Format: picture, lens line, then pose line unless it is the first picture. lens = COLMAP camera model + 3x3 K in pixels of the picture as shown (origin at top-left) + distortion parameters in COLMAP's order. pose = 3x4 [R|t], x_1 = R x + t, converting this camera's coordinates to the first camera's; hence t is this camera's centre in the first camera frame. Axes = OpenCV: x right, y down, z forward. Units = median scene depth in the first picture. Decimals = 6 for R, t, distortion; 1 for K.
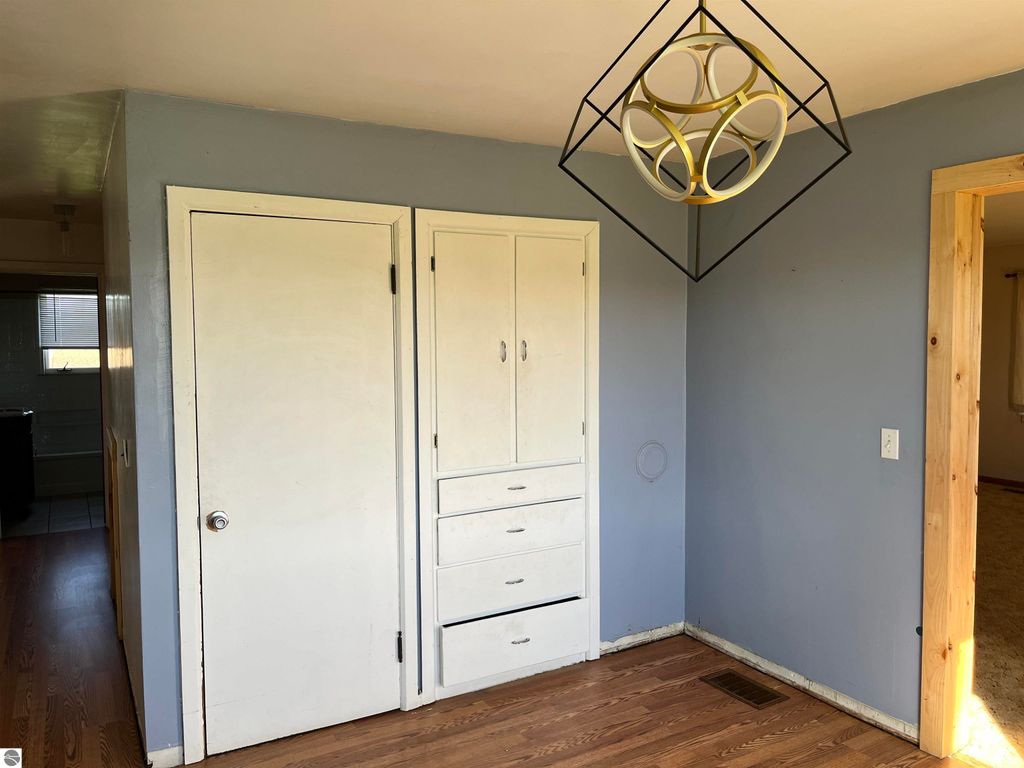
lens RADIAL K [[768.6, 0, 512.0], [0, 768.6, 384.0], [0, 0, 1]] dist [0.080759, -0.134876]
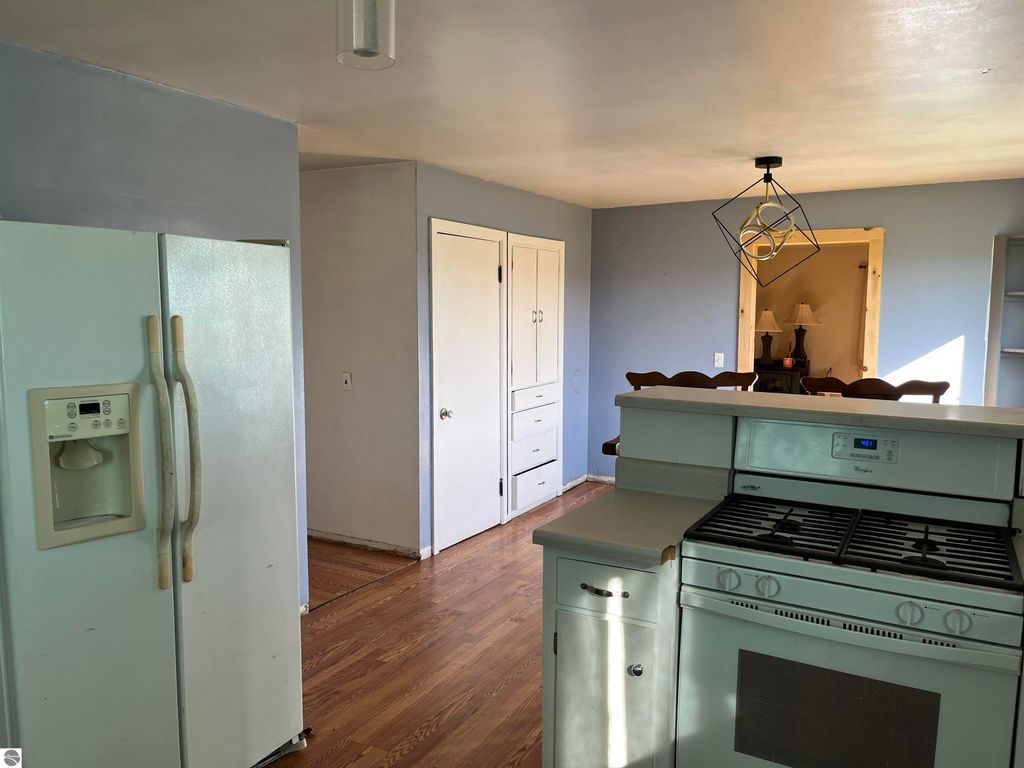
lens RADIAL K [[768.6, 0, 512.0], [0, 768.6, 384.0], [0, 0, 1]] dist [0.080759, -0.134876]
pose [[0.857362, -0.041300, 0.513054, -0.983439], [0.022343, 0.998822, 0.043067, 0.035446], [-0.514229, -0.025461, 0.857275, -0.470709]]
